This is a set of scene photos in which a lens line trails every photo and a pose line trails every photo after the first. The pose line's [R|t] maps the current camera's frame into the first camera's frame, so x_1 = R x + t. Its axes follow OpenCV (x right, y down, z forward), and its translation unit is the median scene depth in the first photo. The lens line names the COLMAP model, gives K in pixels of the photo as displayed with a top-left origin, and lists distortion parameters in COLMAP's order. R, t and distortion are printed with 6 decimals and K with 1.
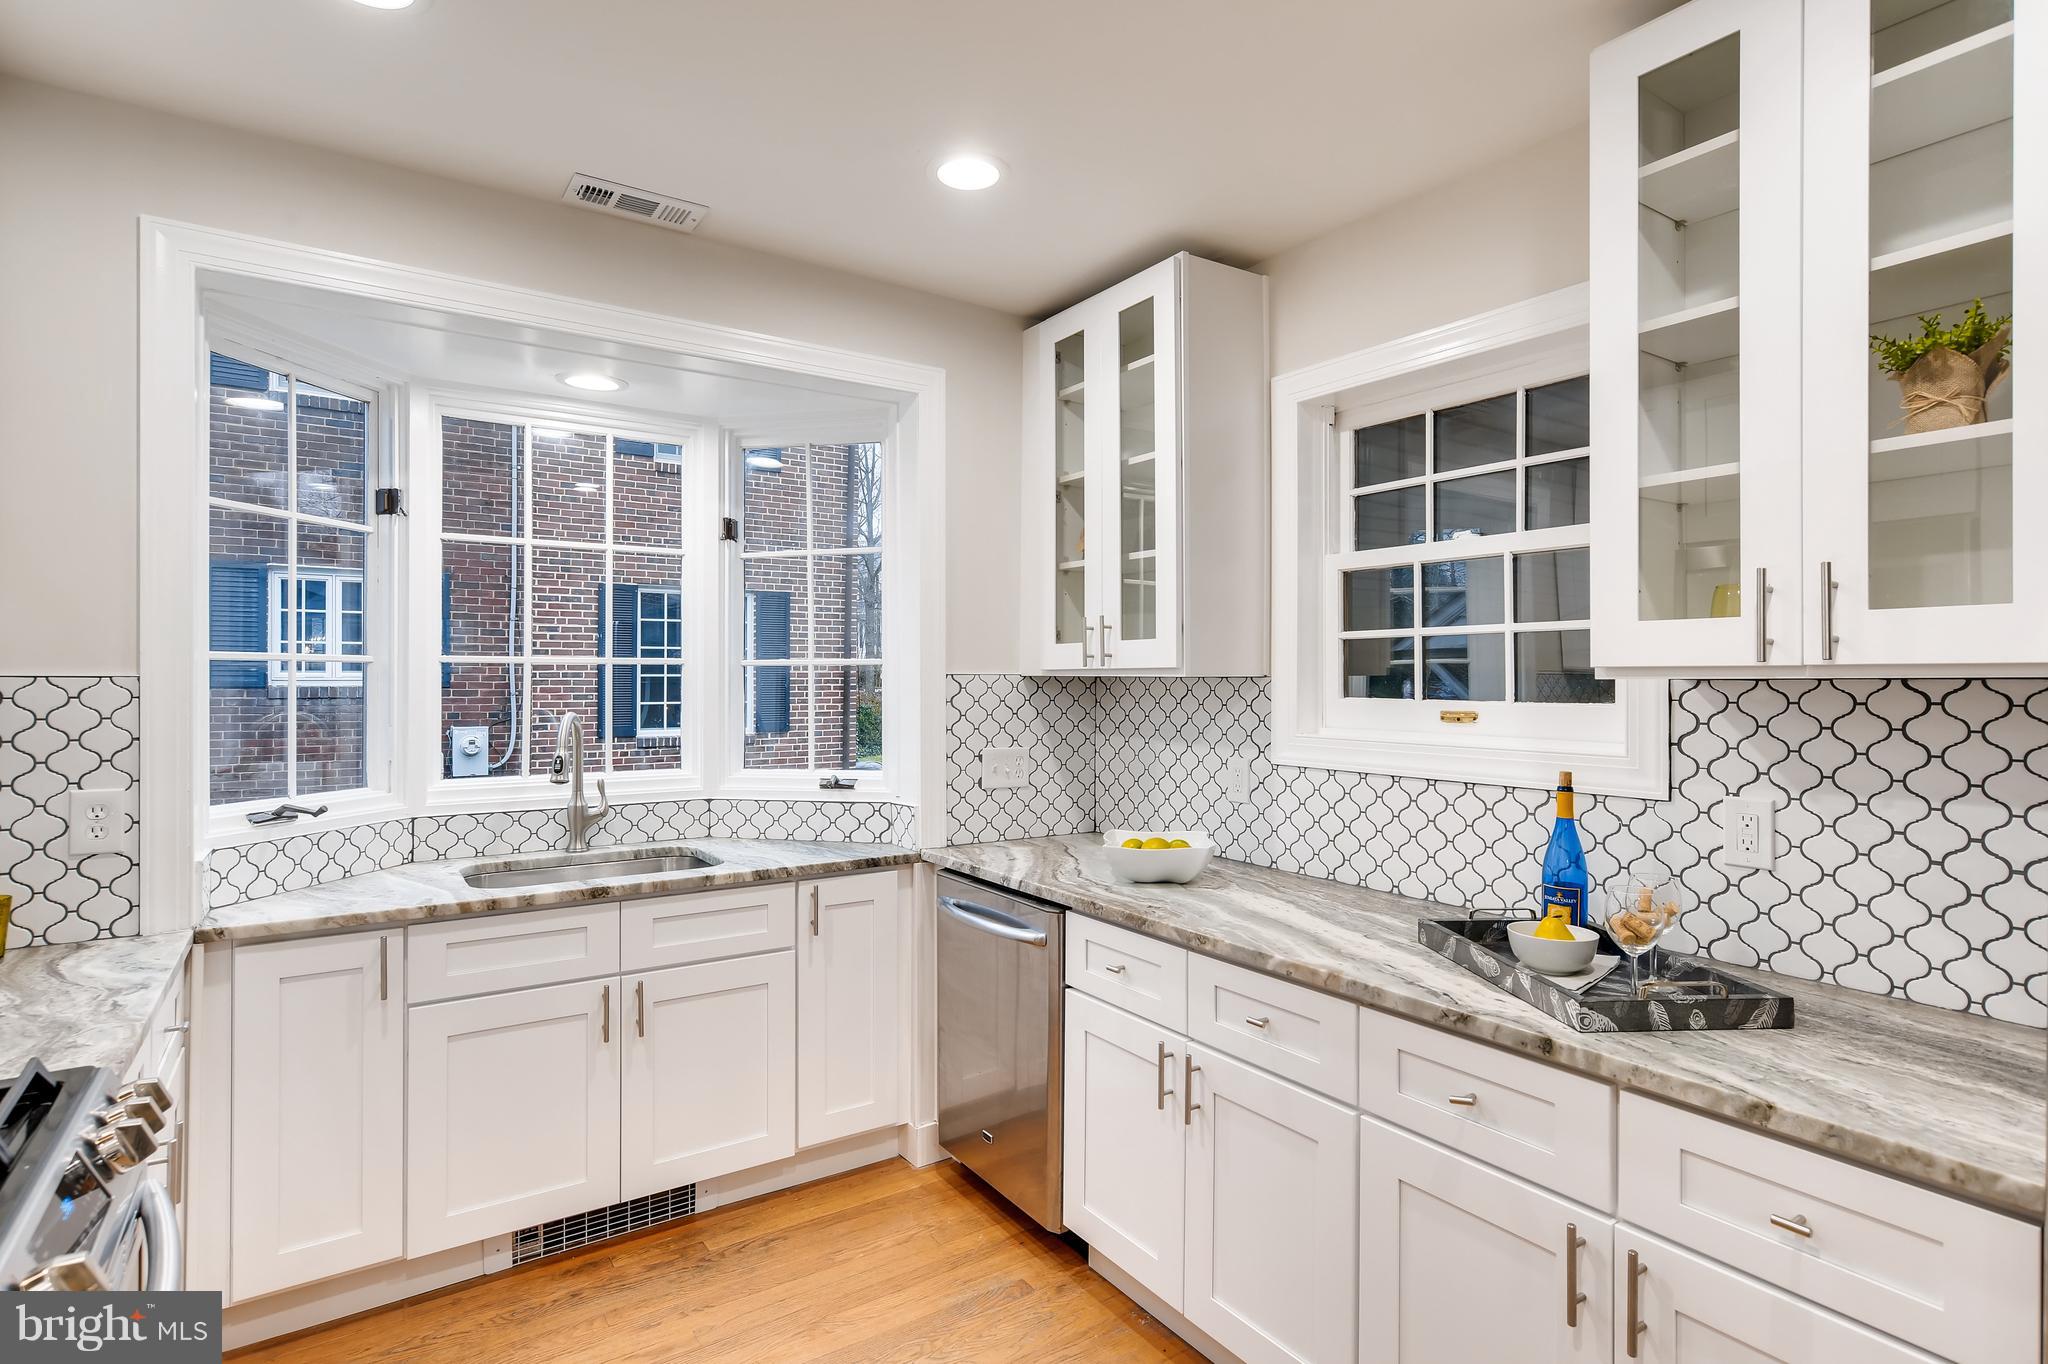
lens RADIAL K [[1038.6, 0, 1041.6], [0, 1038.6, 676.3], [0, 0, 1]] dist [-0.001355, 0.002752]
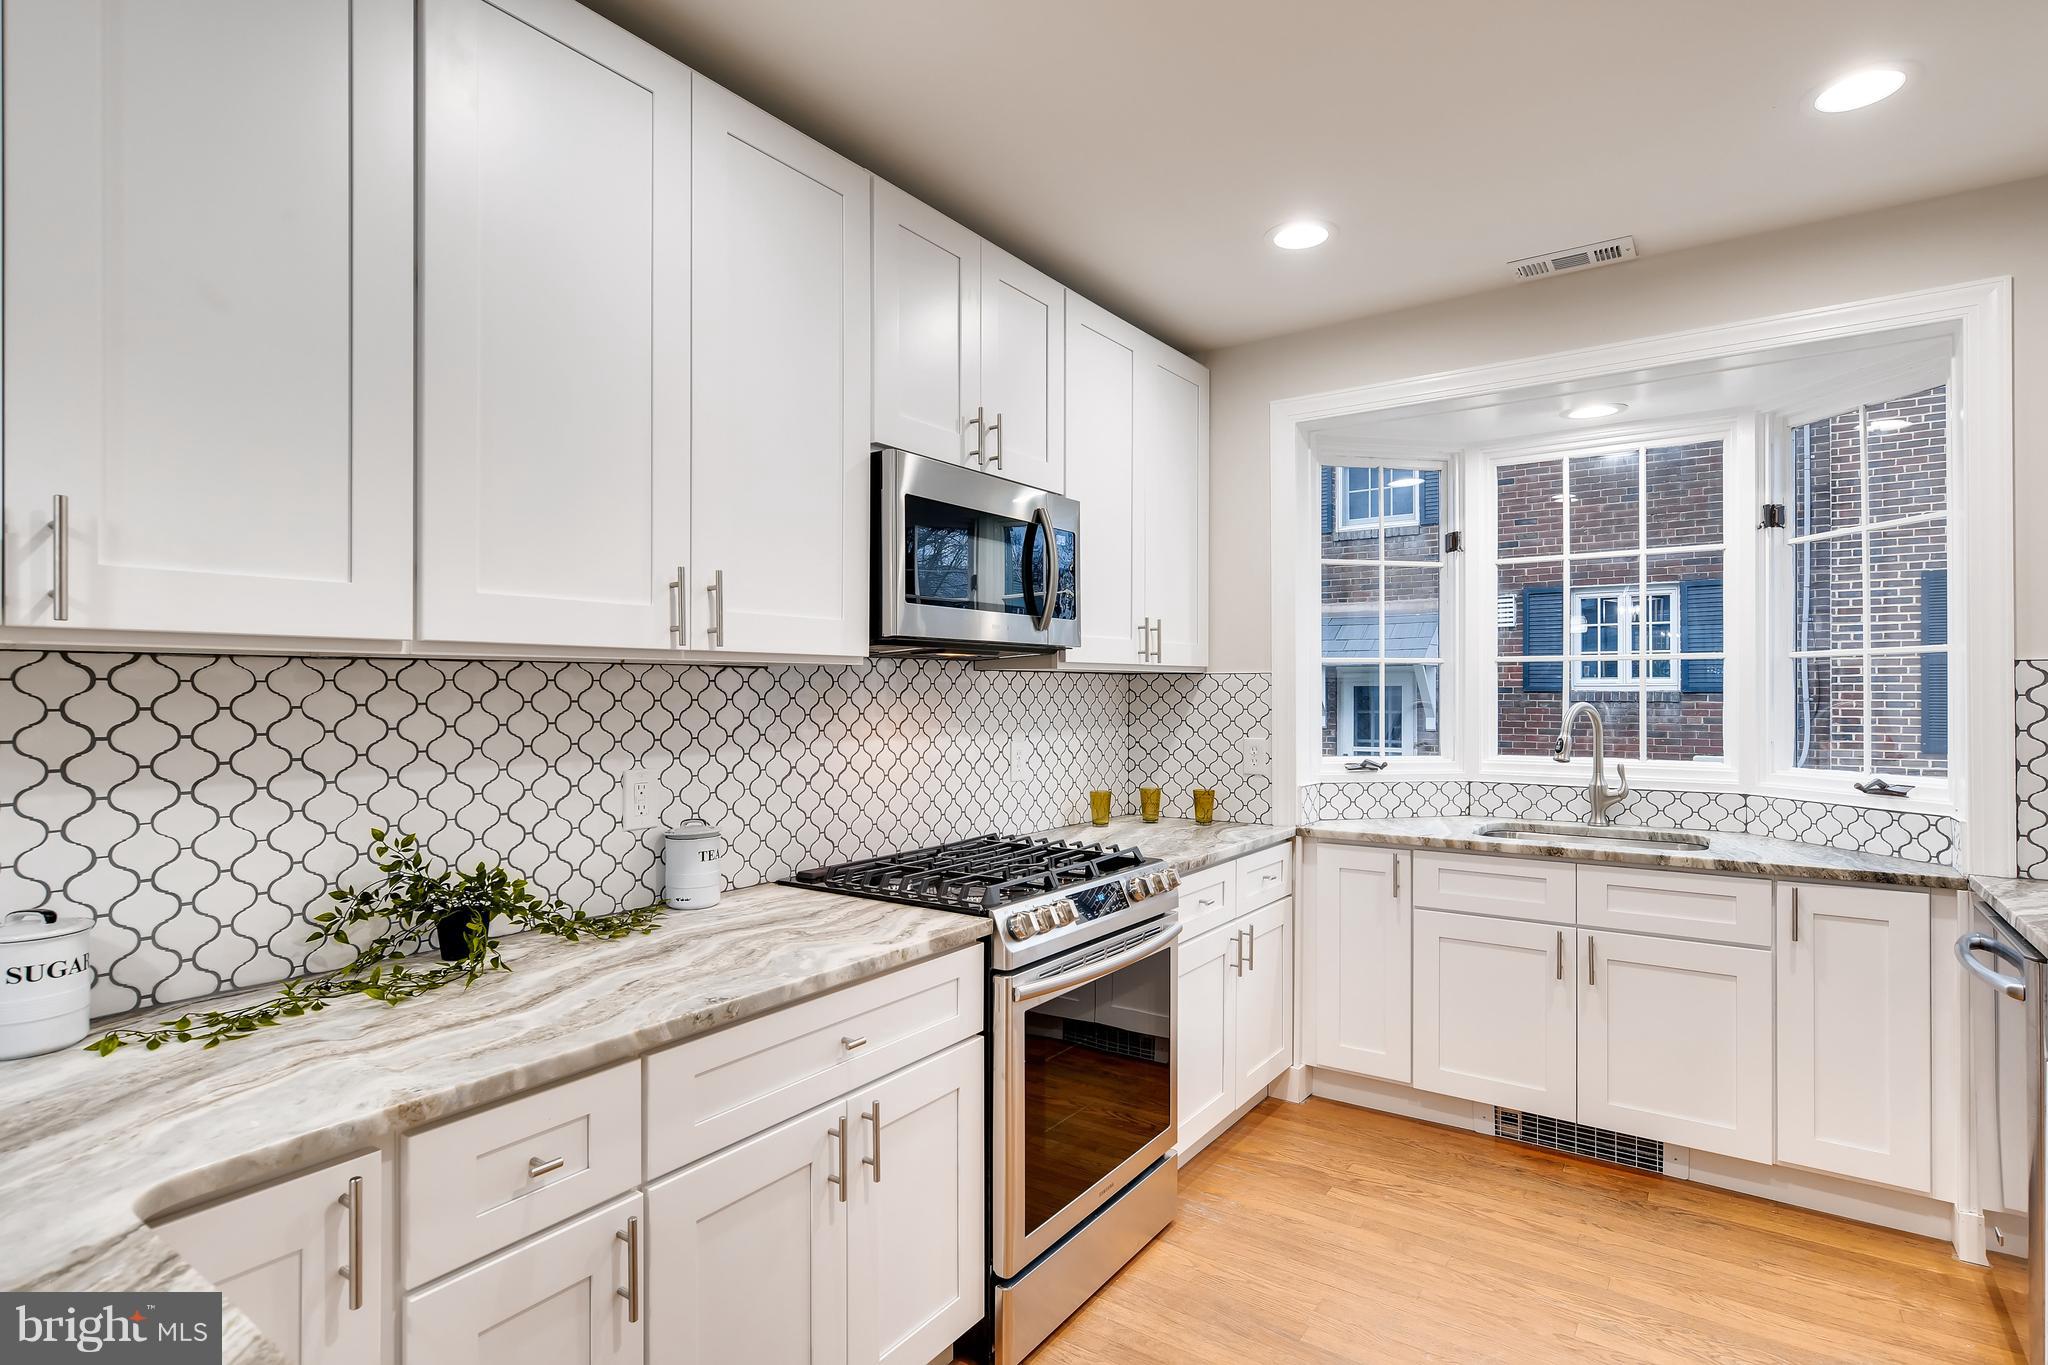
lens RADIAL K [[1038.6, 0, 1012.9], [0, 1038.6, 692.2], [0, 0, 1]] dist [-0.001355, 0.002752]
pose [[0.340469, -0.000442, -0.940256, 0.426967], [0.004606, 0.999989, 0.001197, 0.019771], [0.940244, -0.004738, 0.340467, 0.015193]]
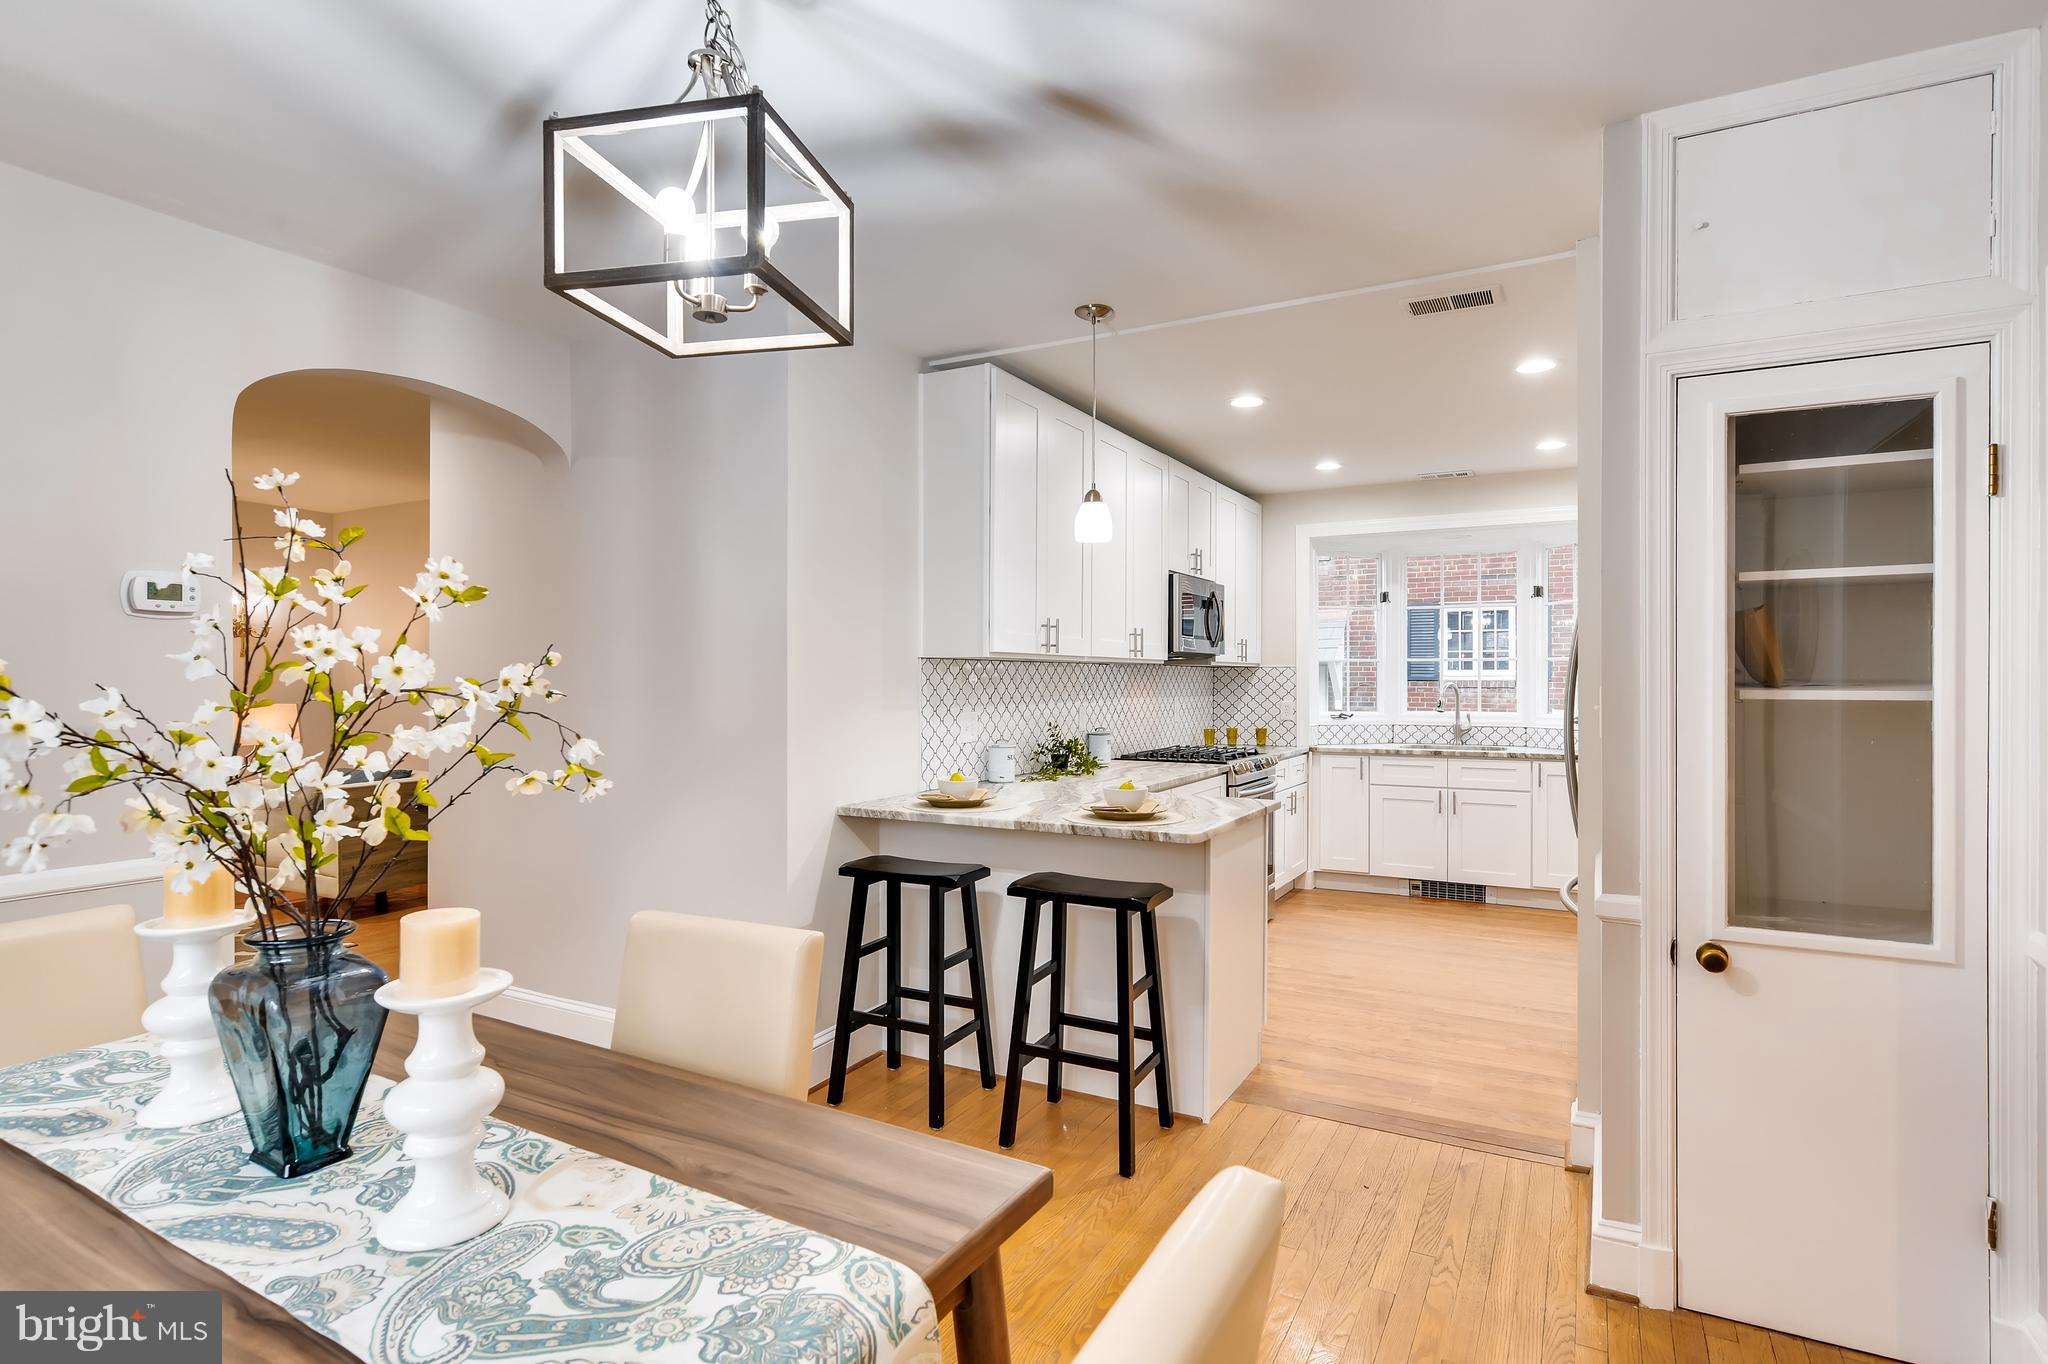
lens RADIAL K [[1038.6, 0, 1021.5], [0, 1038.6, 680.7], [0, 0, 1]] dist [-0.001355, 0.002752]
pose [[0.444663, -0.001340, -0.895697, 1.209318], [0.003101, 0.999995, 0.000044, 0.029196], [0.895693, -0.002797, 0.444665, -0.885604]]
